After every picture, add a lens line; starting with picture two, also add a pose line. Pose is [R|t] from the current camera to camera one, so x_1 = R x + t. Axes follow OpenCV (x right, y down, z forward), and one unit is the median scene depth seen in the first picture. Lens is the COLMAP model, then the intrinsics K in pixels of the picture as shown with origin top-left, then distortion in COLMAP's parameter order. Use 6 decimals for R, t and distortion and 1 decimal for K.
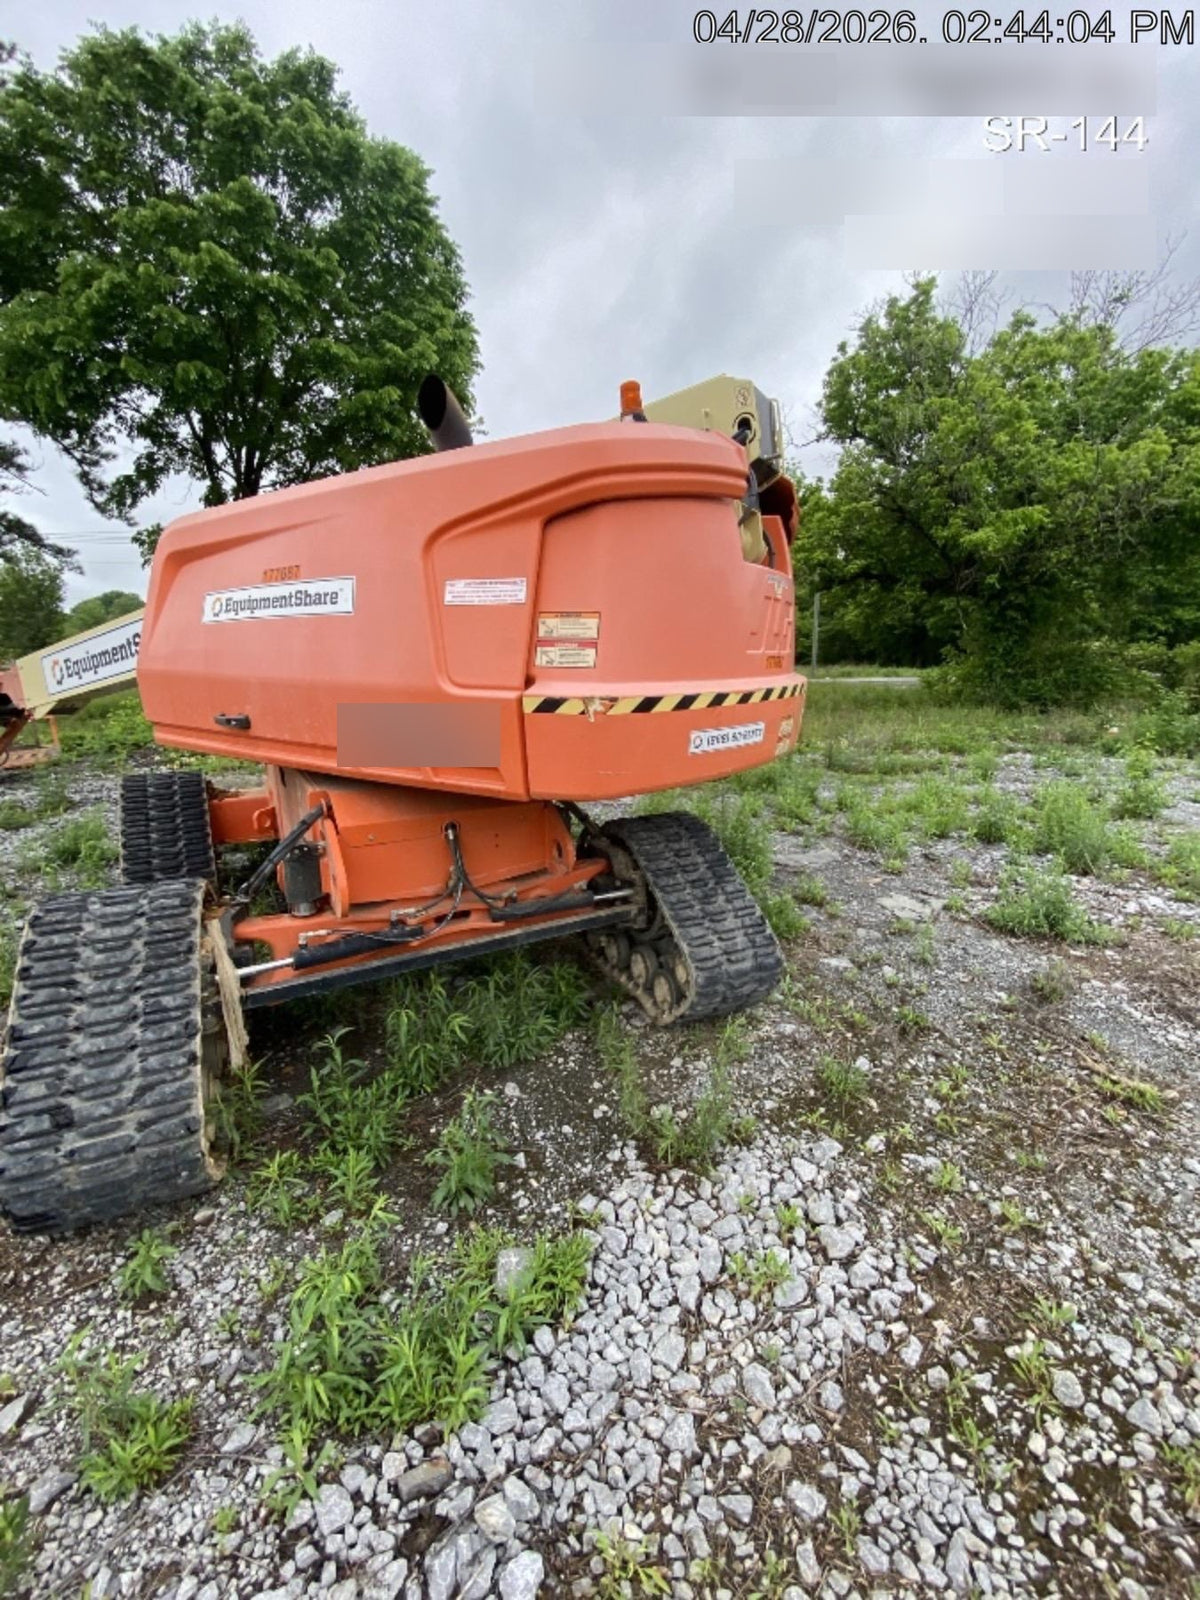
lens RADIAL K [[636.8, 0, 619.0], [0, 636.8, 801.3], [0, 0, 1]] dist [0.012818, -0.016998]
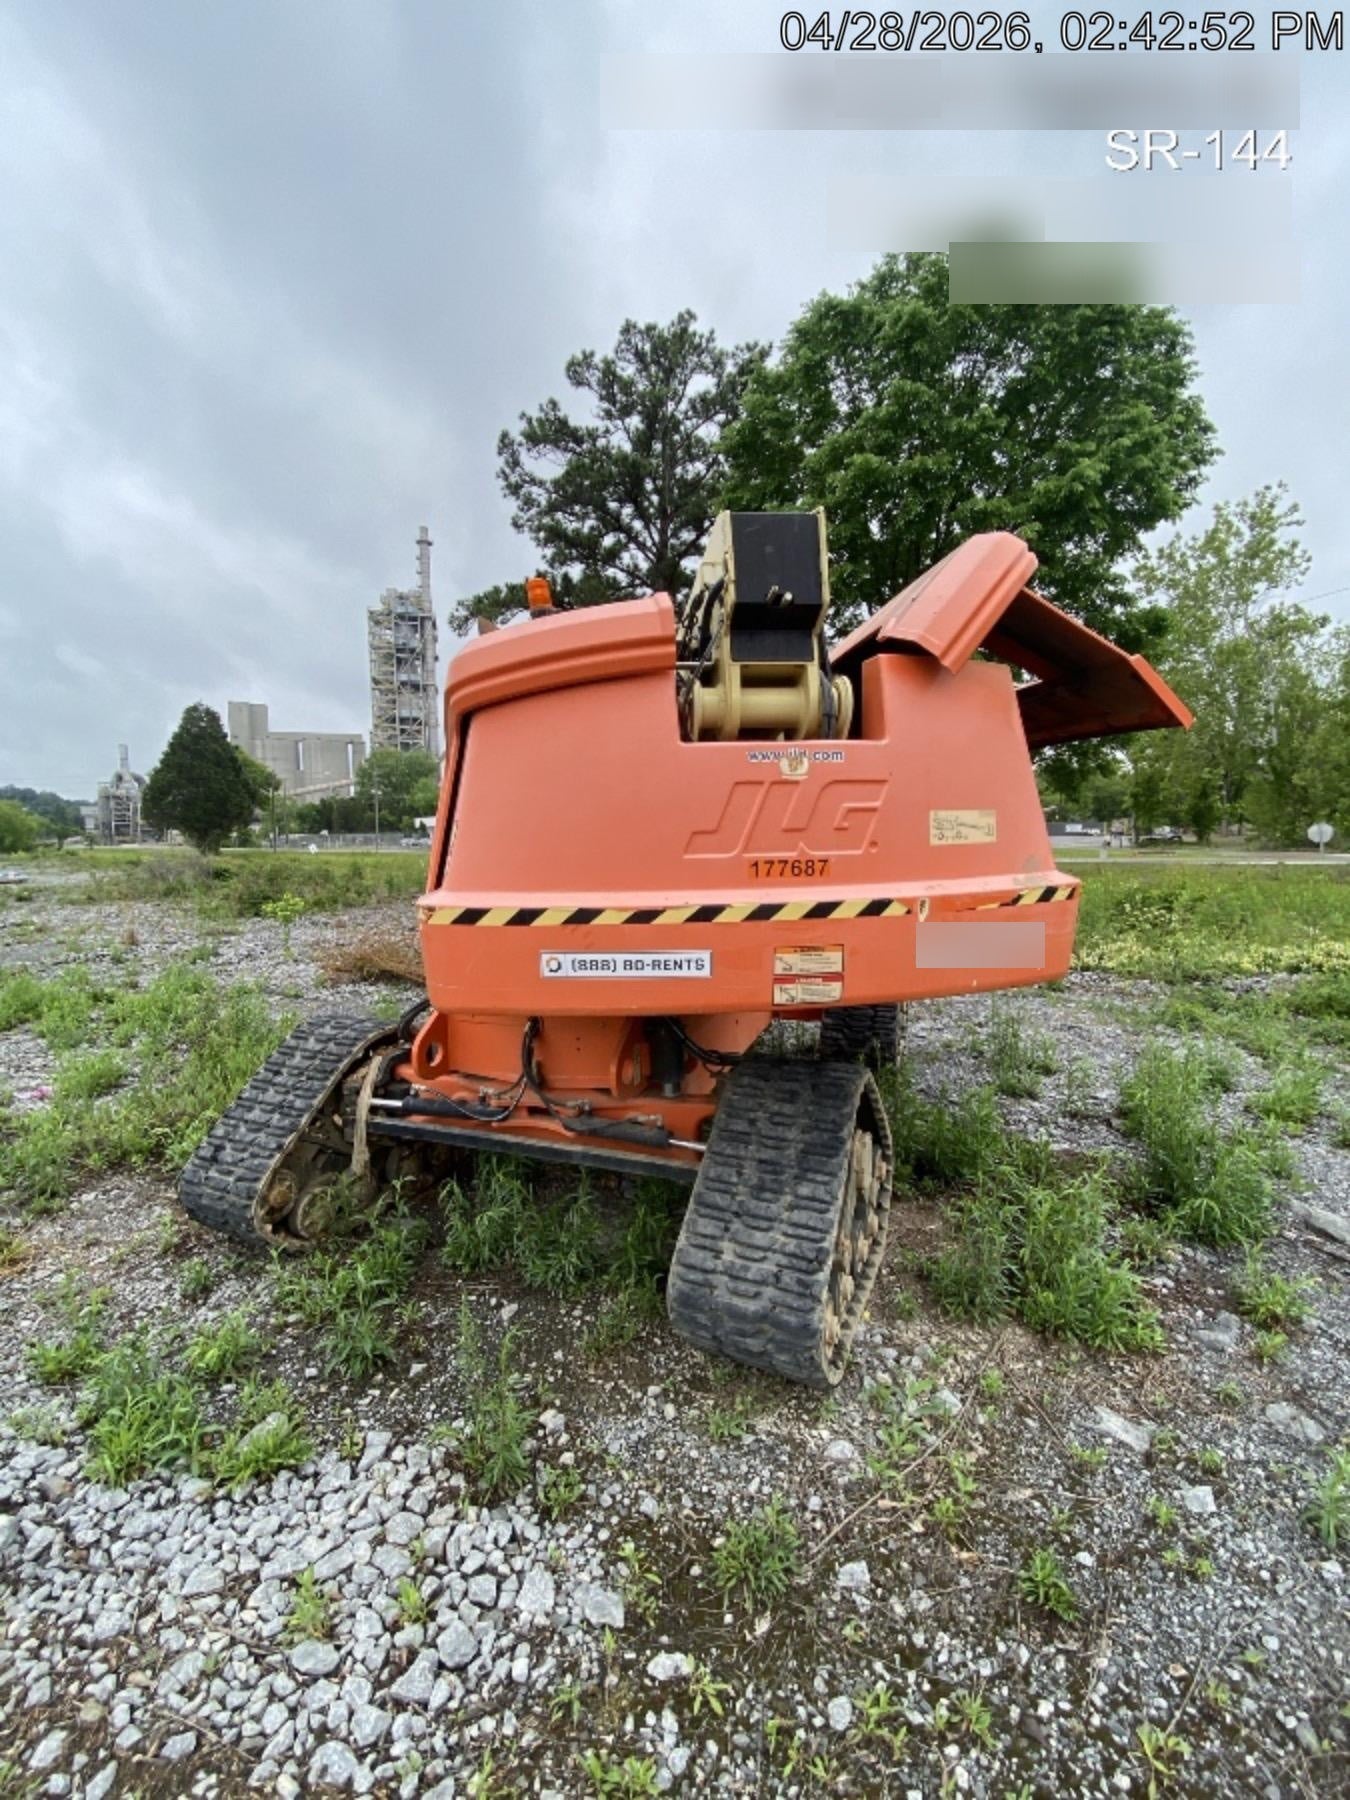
lens RADIAL K [[726.2, 0, 649.2], [0, 726.2, 900.9], [0, 0, 1]] dist [0.015631, -0.017846]
pose [[0.637327, 0.054028, -0.768697, 0.968047], [-0.148505, 0.987451, -0.053723, -0.148287], [0.756148, 0.148395, 0.637353, 0.495465]]
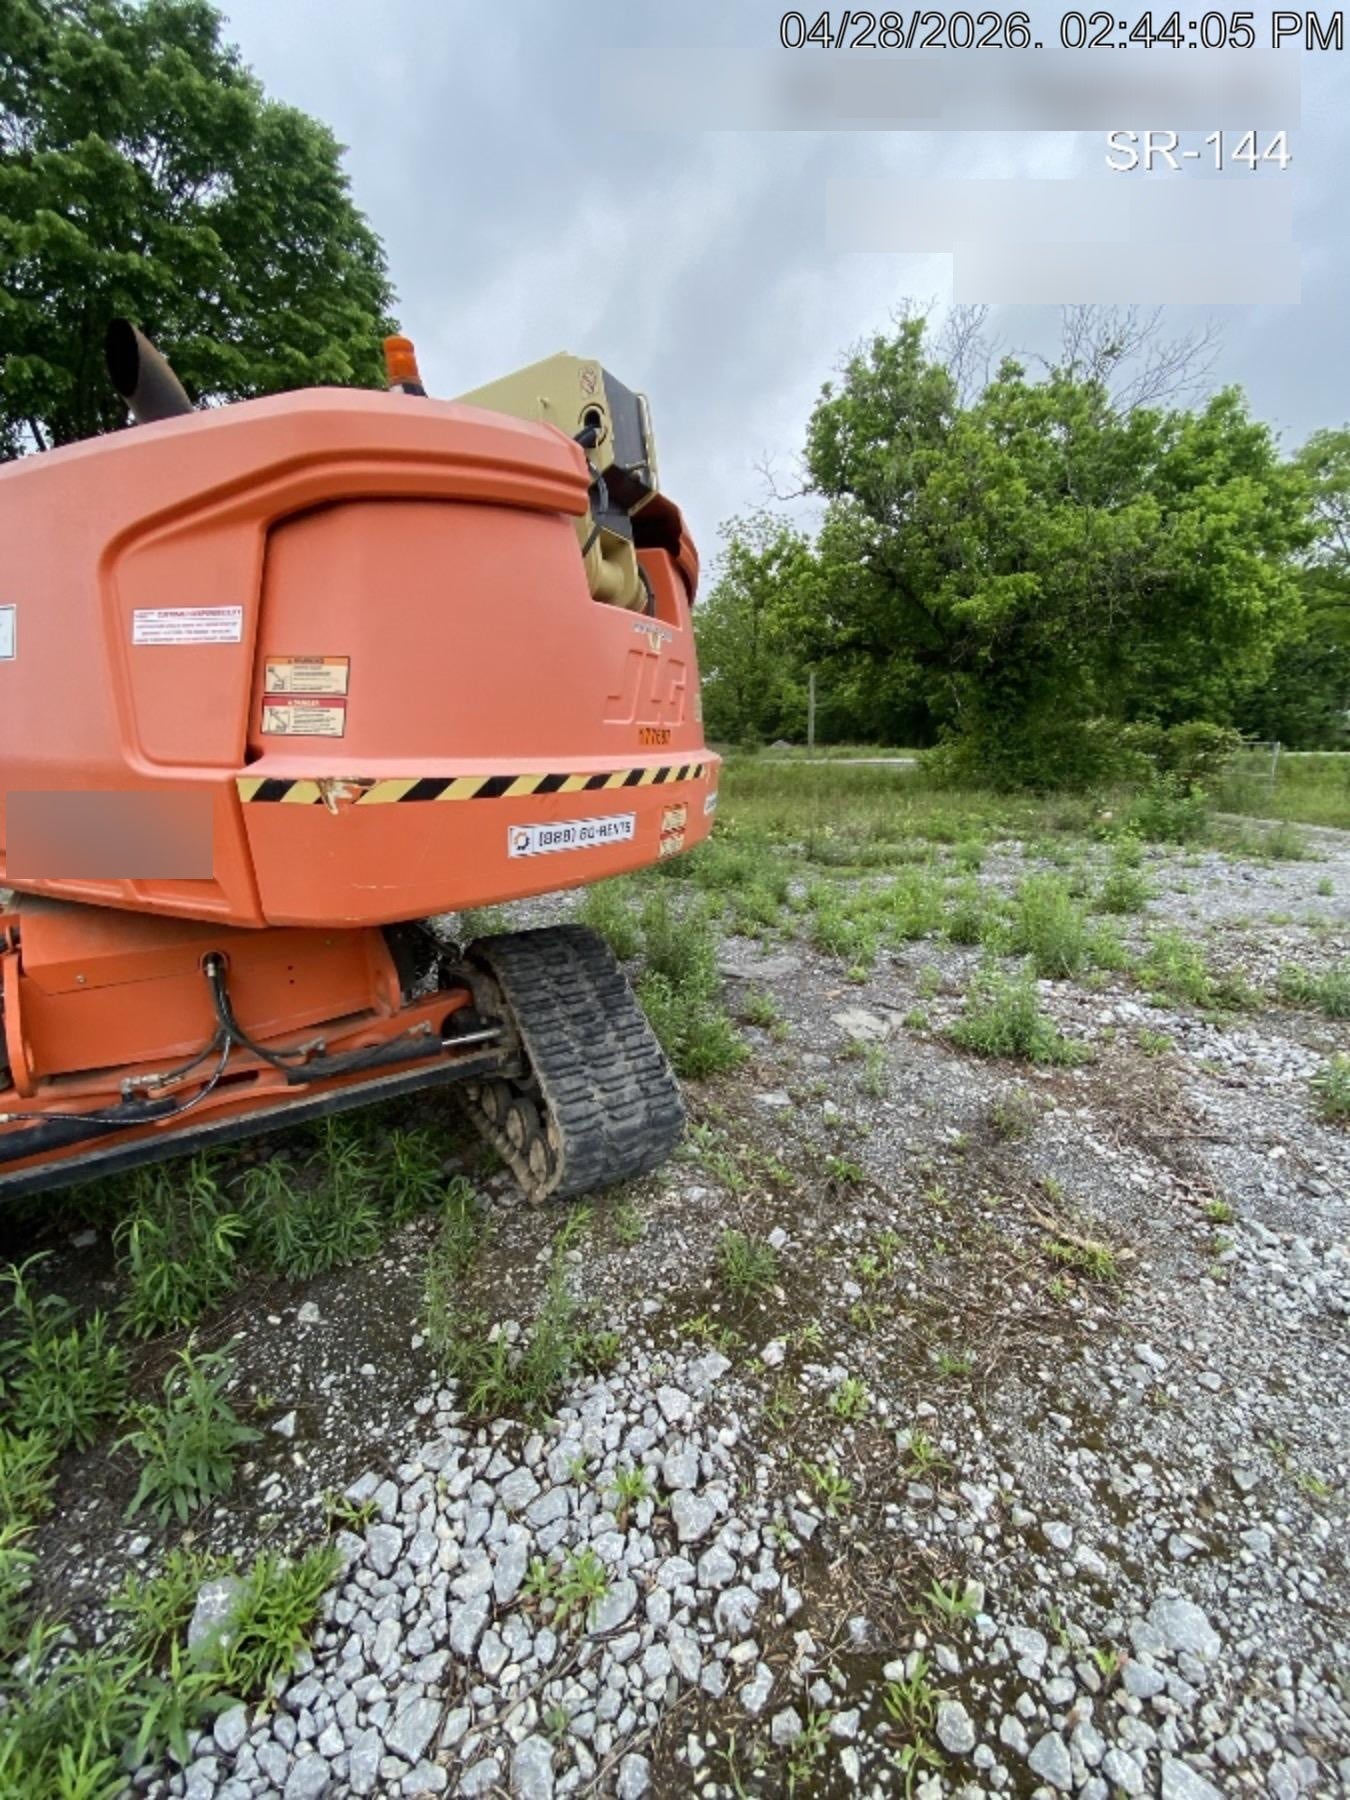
lens RADIAL K [[722.3, 0, 689.2], [0, 722.3, 900.0], [0, 0, 1]] dist [0.013449, -0.016994]
pose [[0.991855, -0.019345, 0.125894, 0.220756], [0.018899, 0.999810, 0.004739, -0.025352], [-0.125962, -0.002321, 0.992032, 0.151208]]
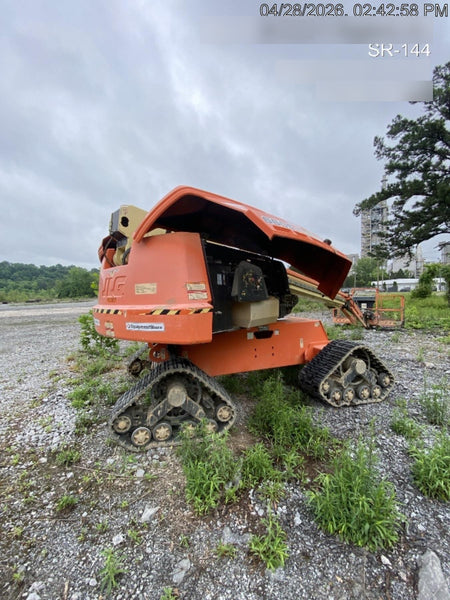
lens RADIAL K [[245.6, 0, 234.5], [0, 245.6, 298.3], [0, 0, 1]] dist [0.014968, -0.018513]
pose [[-0.187176, 0.016697, -0.982184, 1.495011], [-0.186581, 0.981050, 0.052235, -0.480317], [0.964444, 0.193034, -0.180514, 2.150537]]
